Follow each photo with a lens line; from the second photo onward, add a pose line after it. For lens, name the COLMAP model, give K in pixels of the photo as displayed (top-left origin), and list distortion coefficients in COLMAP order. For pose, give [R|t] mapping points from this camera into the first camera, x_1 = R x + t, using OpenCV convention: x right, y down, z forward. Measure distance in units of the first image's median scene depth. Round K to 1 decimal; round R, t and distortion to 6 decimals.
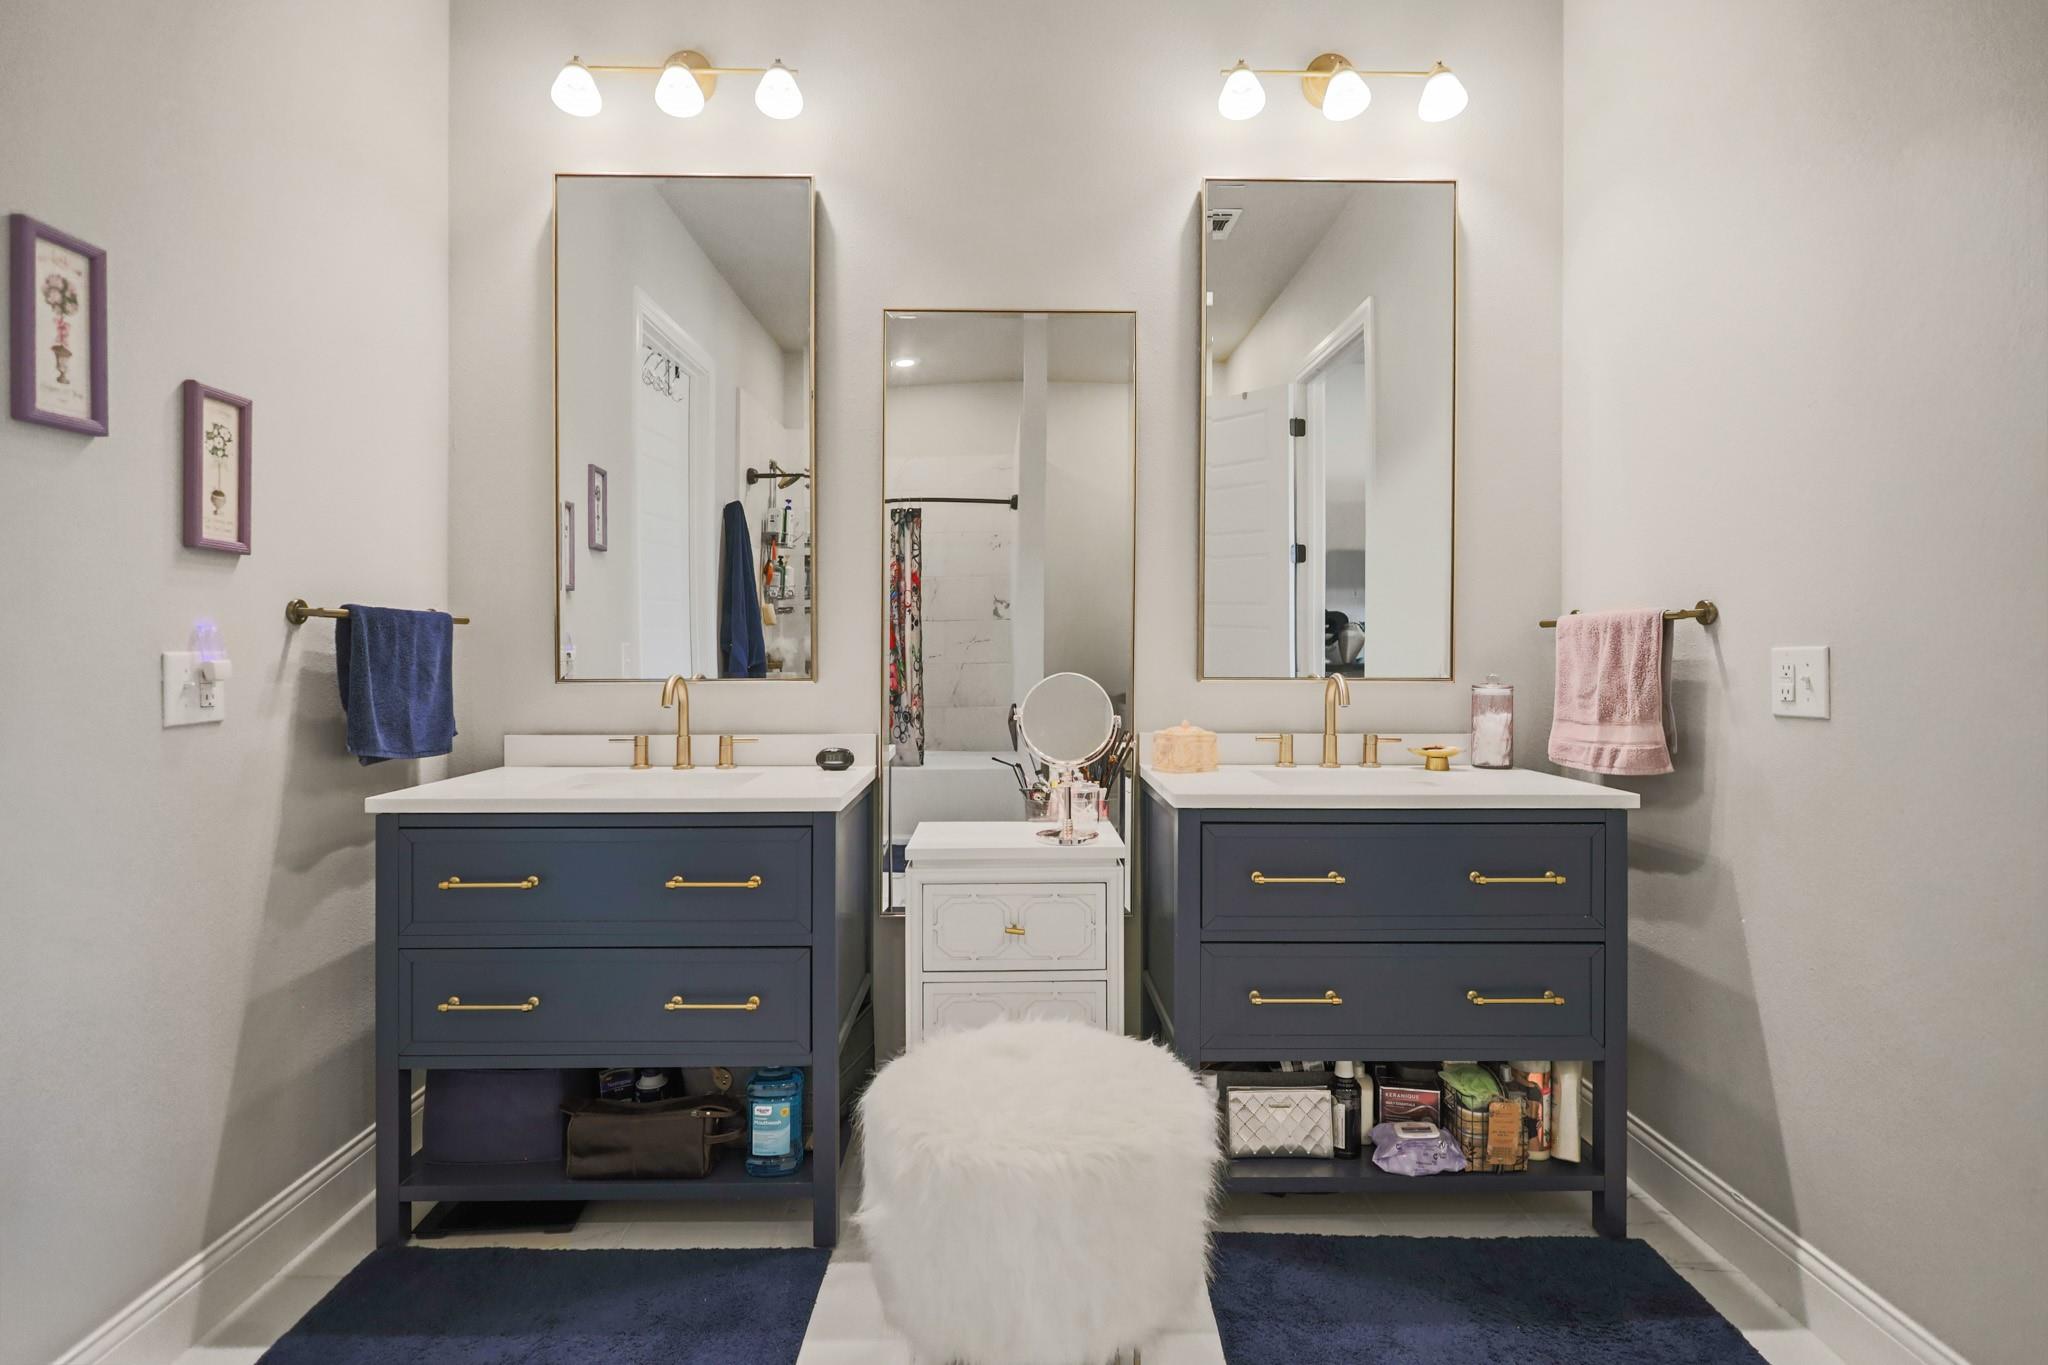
lens RADIAL K [[1004.1, 0, 1015.1], [0, 1004.1, 670.5], [0, 0, 1]] dist [0.002386, -0.000921]
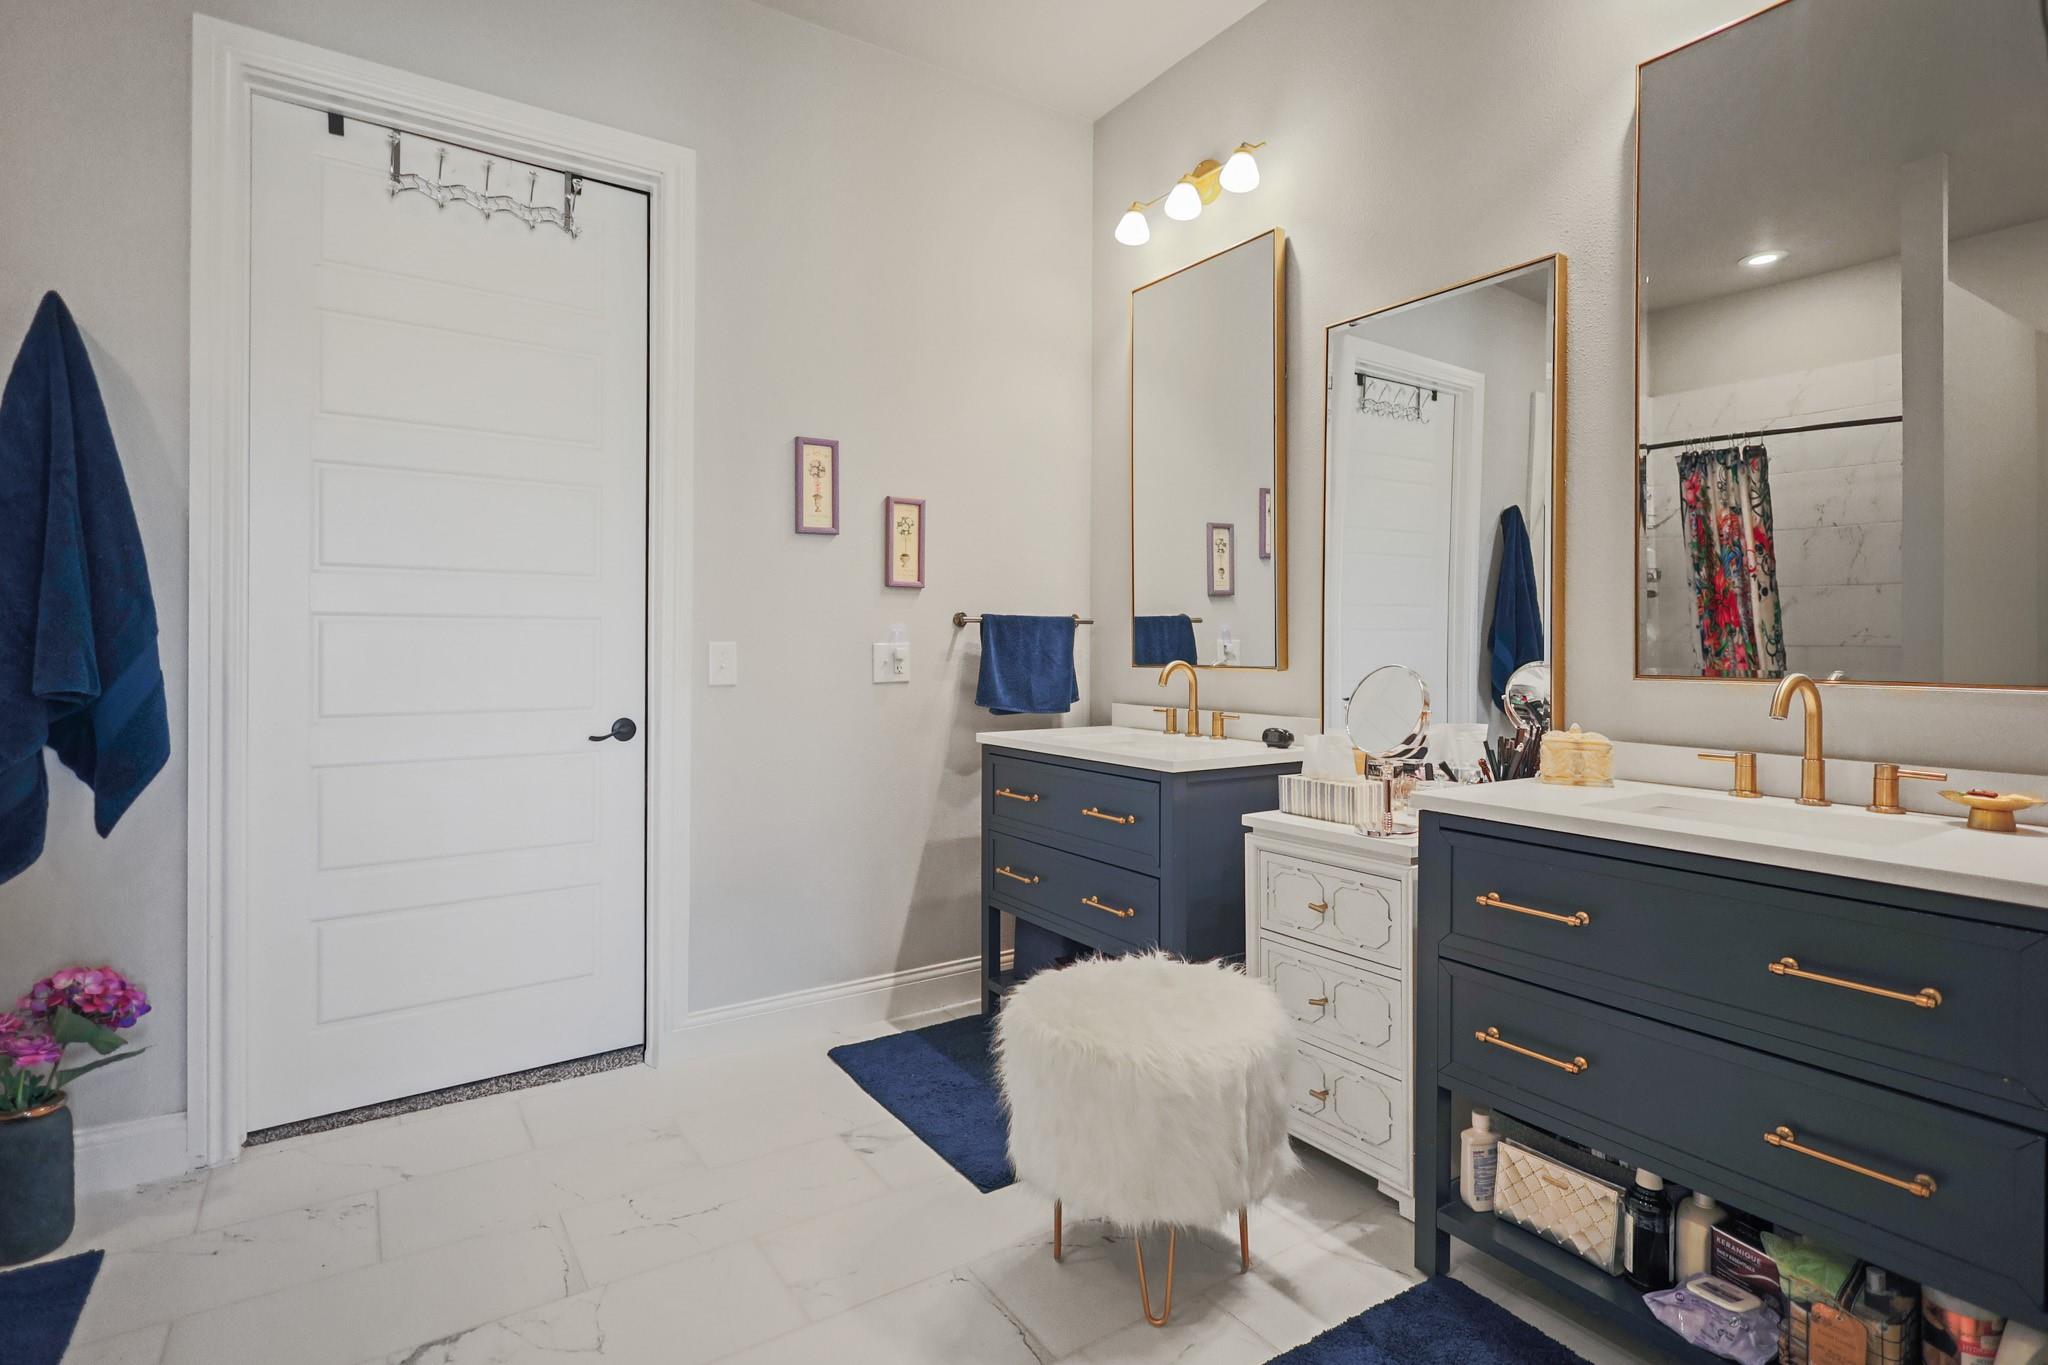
lens RADIAL K [[1004.1, 0, 1005.2], [0, 1004.1, 672.3], [0, 0, 1]] dist [0.002386, -0.000921]
pose [[0.540699, 0.024827, -0.840849, 0.713869], [-0.006395, 0.999657, 0.025404, -0.013470], [0.841192, -0.008359, 0.540673, 0.160931]]
